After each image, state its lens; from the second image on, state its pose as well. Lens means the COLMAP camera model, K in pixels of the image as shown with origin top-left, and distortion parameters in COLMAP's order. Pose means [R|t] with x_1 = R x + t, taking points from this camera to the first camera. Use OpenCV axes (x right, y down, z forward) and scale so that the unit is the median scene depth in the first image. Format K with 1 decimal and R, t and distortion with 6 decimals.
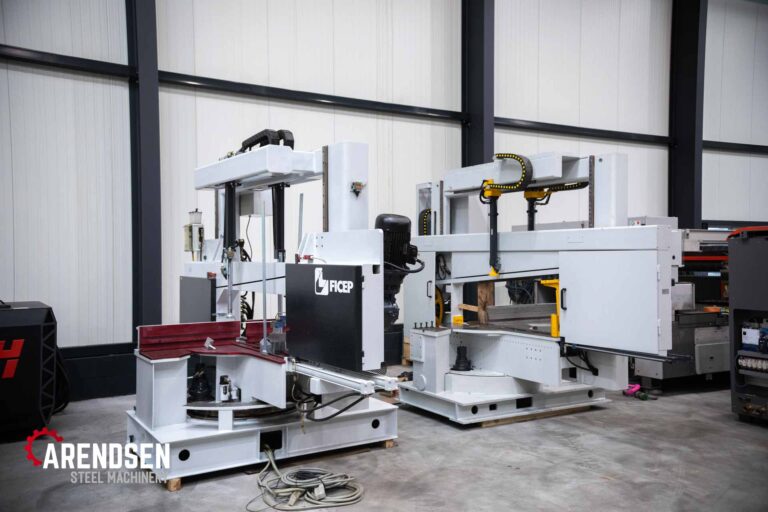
lens RADIAL K [[694.6, 0, 384.0], [0, 694.6, 256.0], [0, 0, 1]] dist [0.034658, 0.276602]
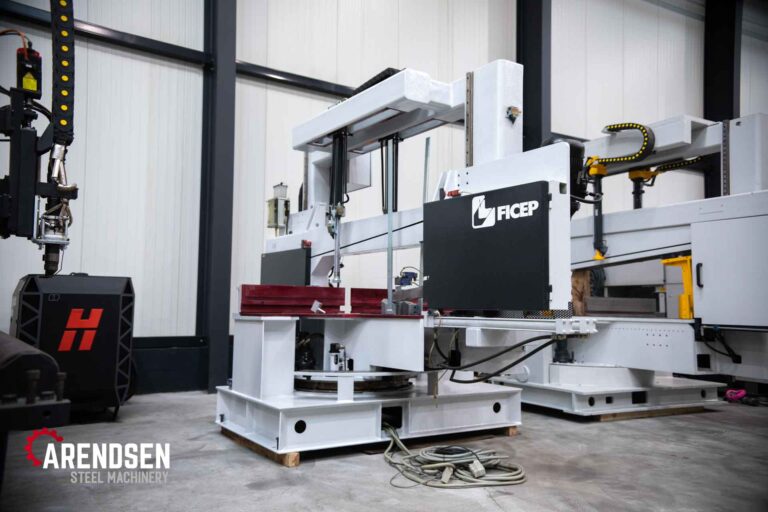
lens RADIAL K [[636.7, 0, 384.0], [0, 636.7, 256.0], [0, 0, 1]] dist [0.005128, 0.270144]
pose [[0.999757, 0.017527, 0.013344, -0.168155], [-0.016328, 0.996231, -0.085184, 0.121058], [-0.014786, 0.084946, 0.996276, 0.183219]]
